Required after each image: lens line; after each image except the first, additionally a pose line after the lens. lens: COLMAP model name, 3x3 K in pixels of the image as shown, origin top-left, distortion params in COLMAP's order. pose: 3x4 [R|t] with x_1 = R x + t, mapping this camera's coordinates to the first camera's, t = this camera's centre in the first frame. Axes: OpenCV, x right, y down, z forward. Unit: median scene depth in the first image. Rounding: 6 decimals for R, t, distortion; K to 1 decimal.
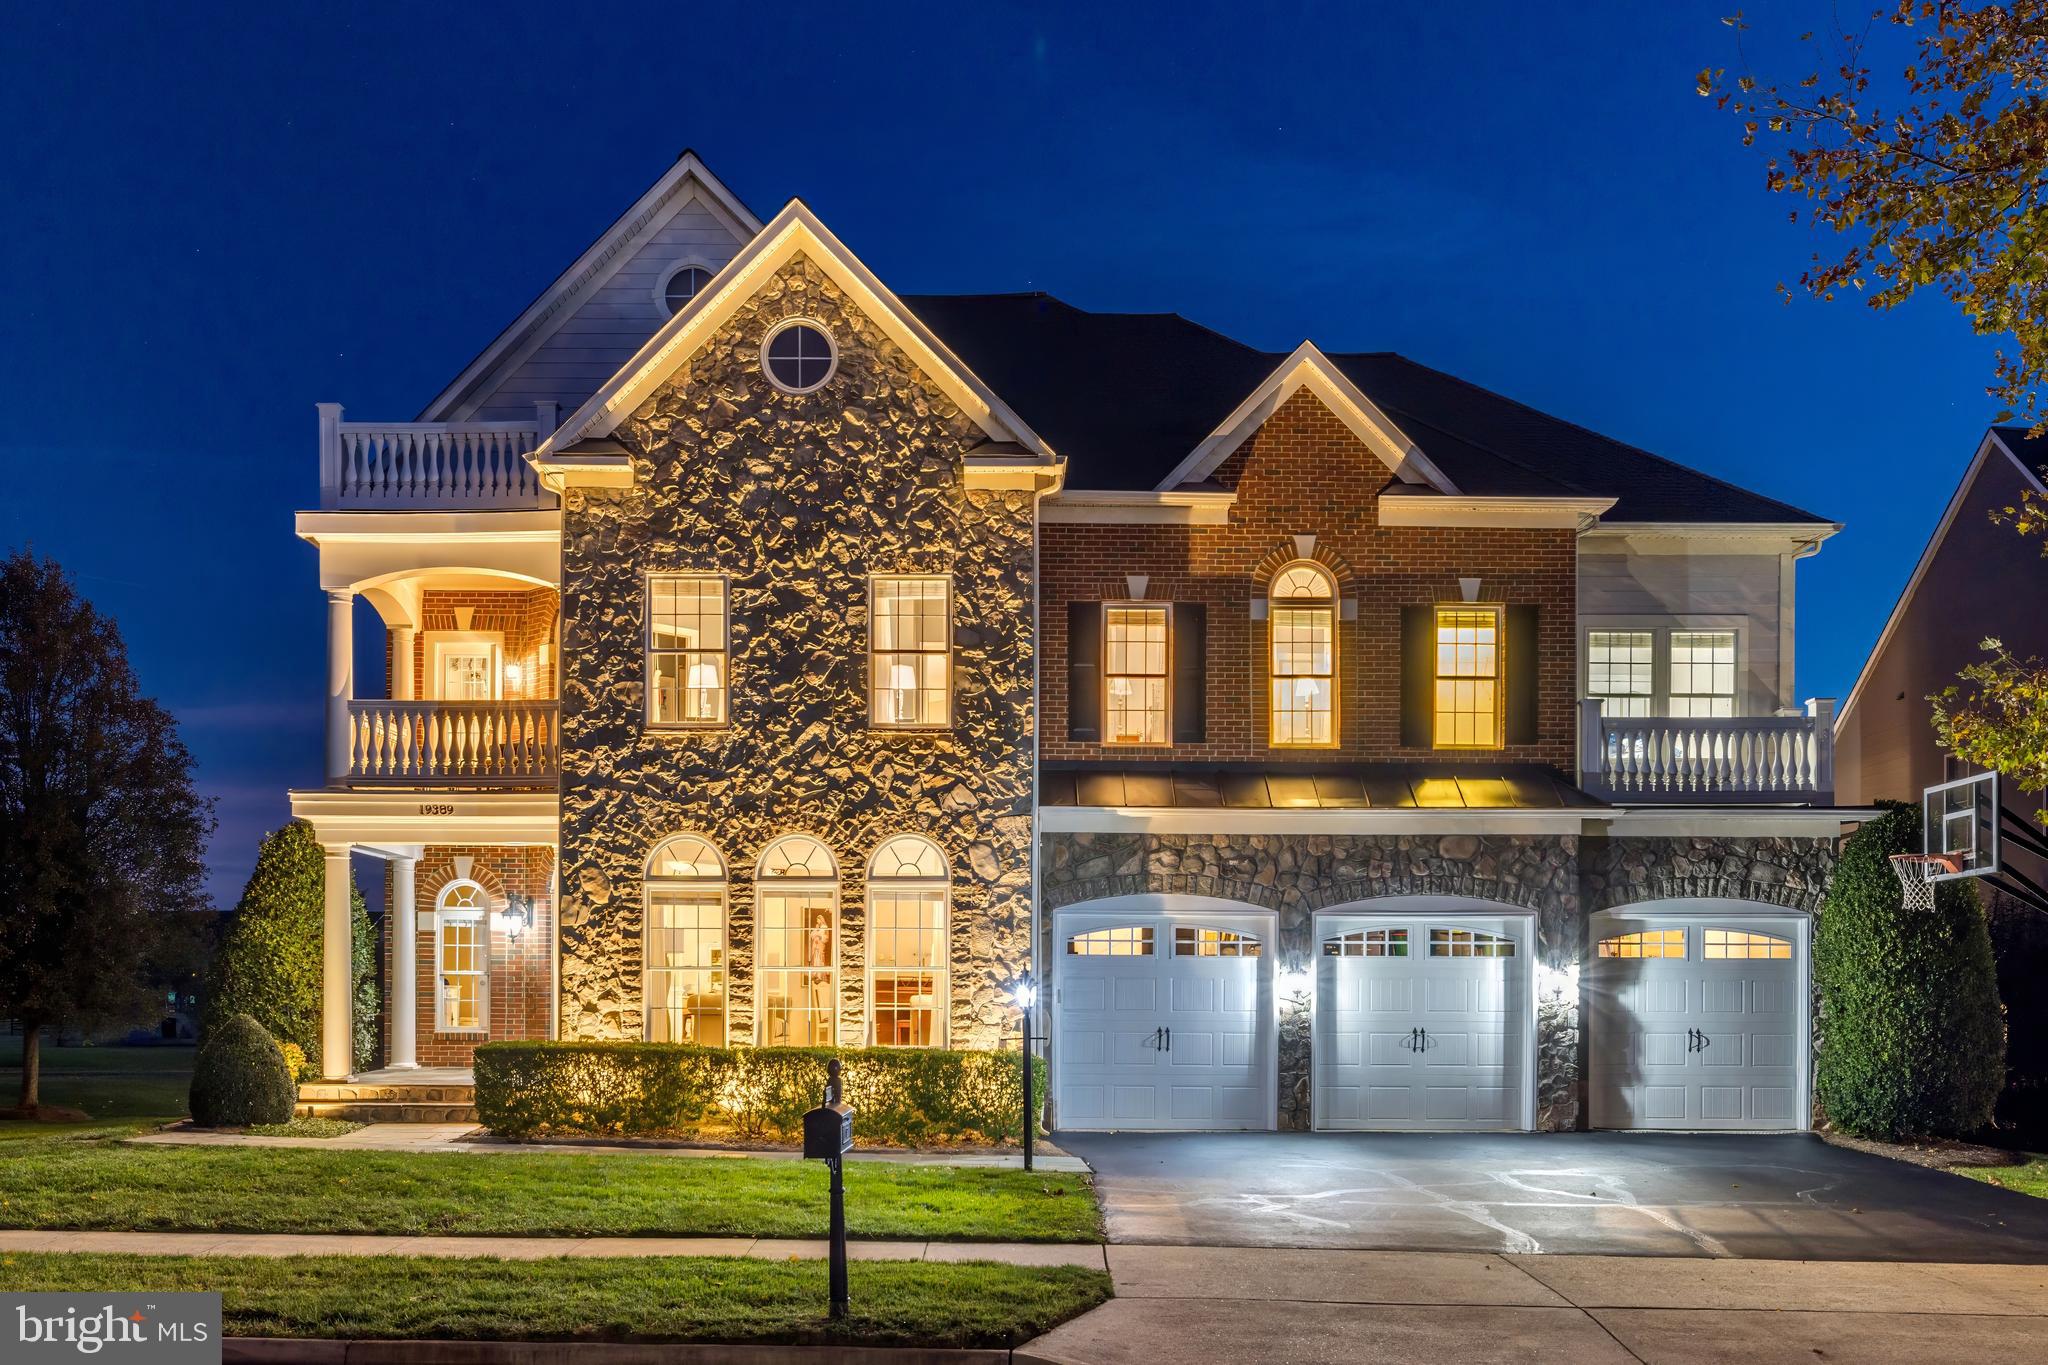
lens RADIAL K [[1388.4, 0, 1024.1], [0, 1388.4, 694.8], [0, 0, 1]] dist [-0.005846, -0.003897]
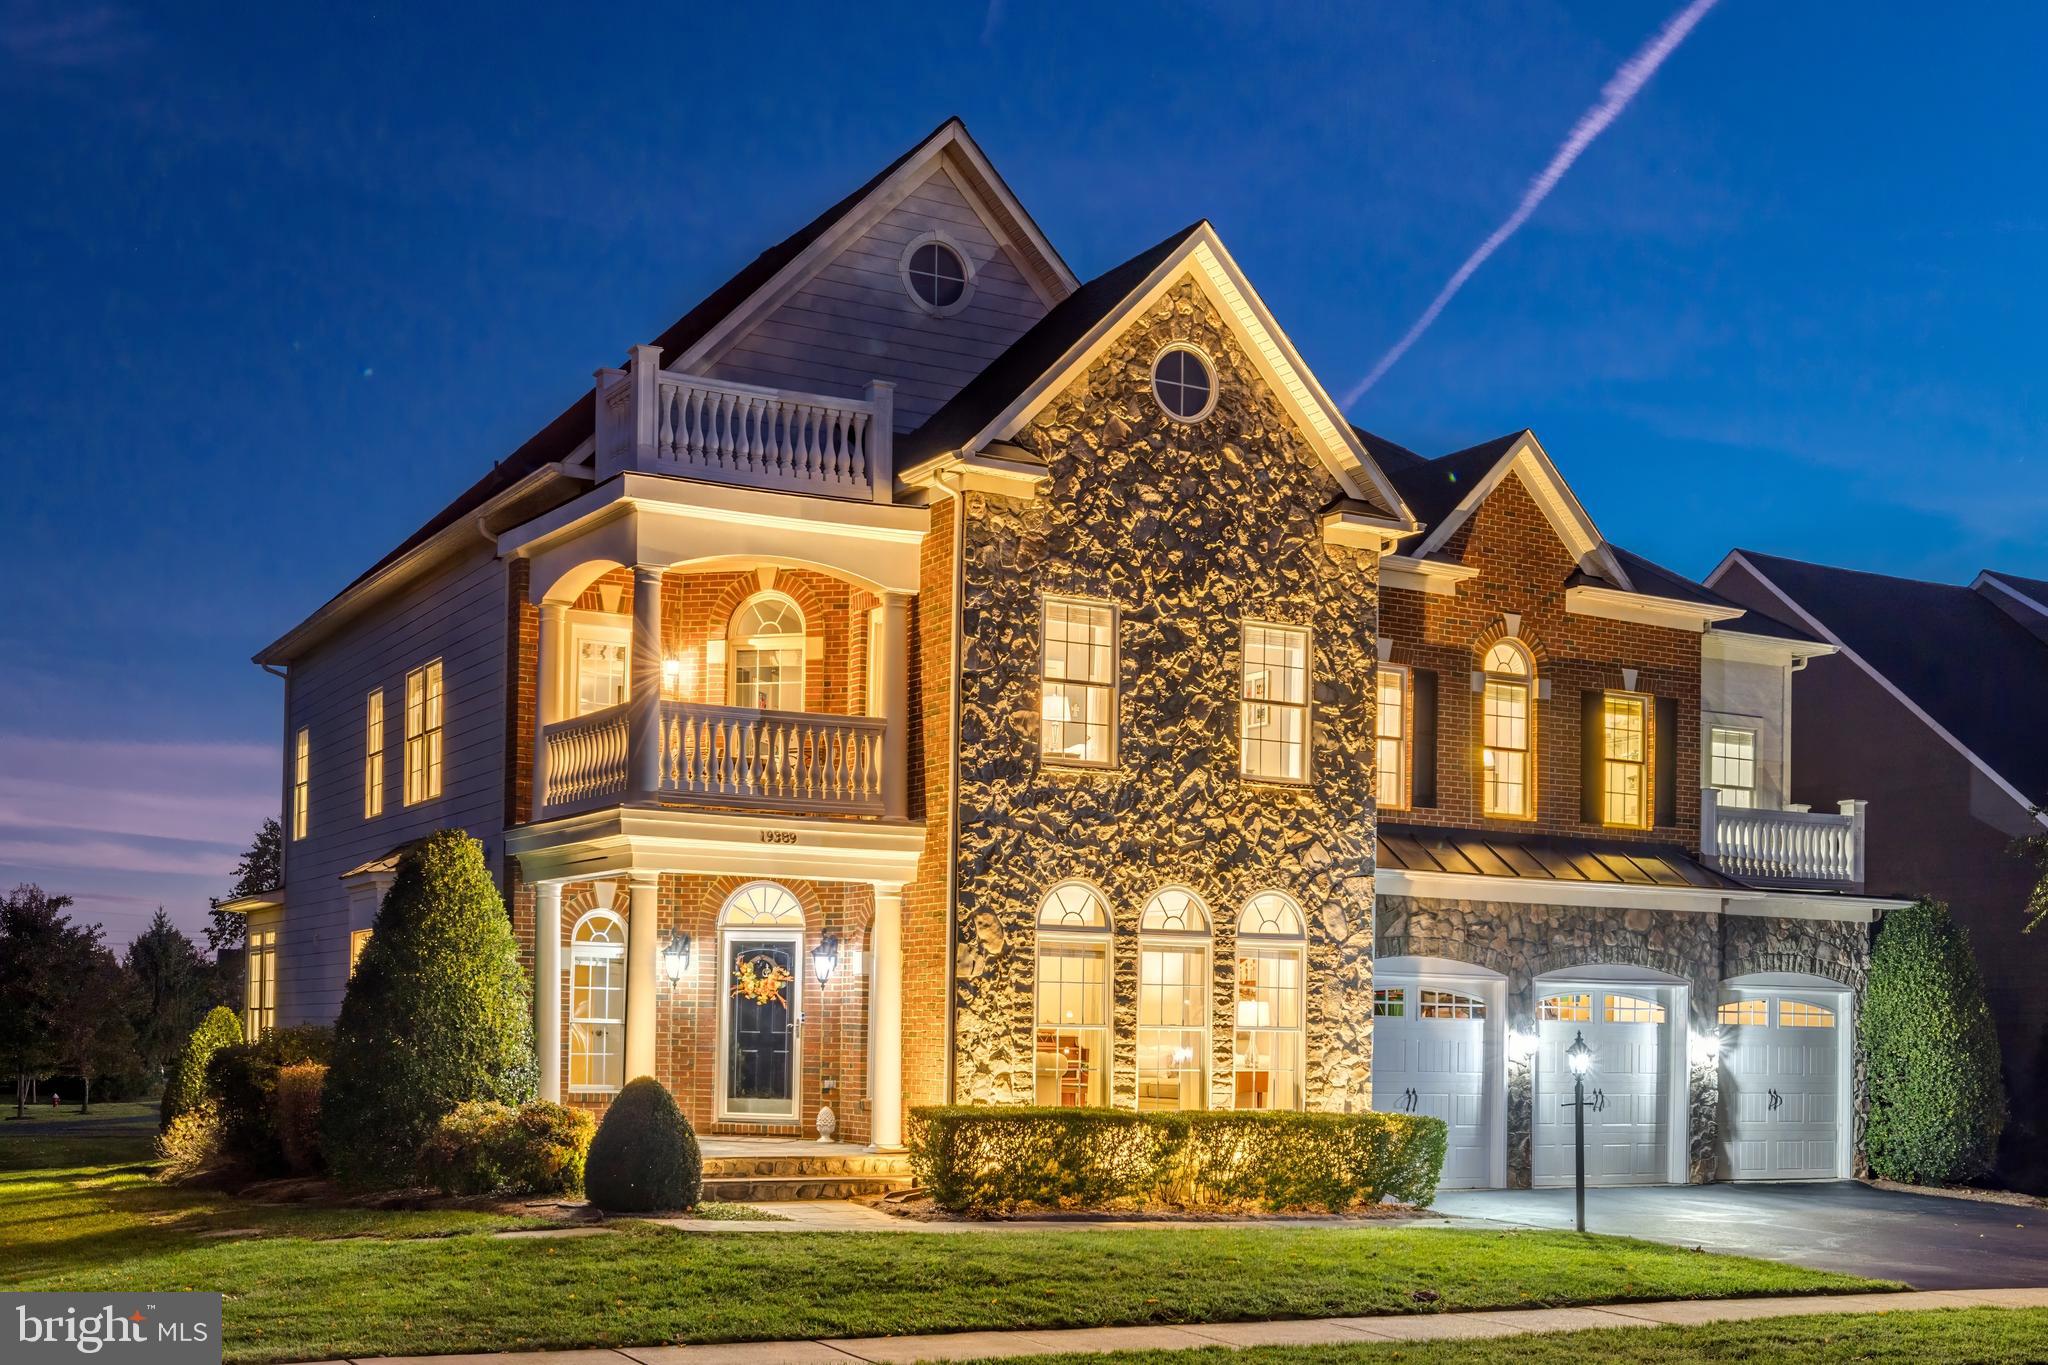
lens RADIAL K [[1548.5, 0, 1025.2], [0, 1548.5, 672.5], [0, 0, 1]] dist [-0.010617, 0.004047]
pose [[0.934799, 0.092865, 0.342823, -0.610490], [-0.086419, 0.995676, -0.034066, 0.000126], [-0.344504, 0.002219, 0.938782, 0.038242]]
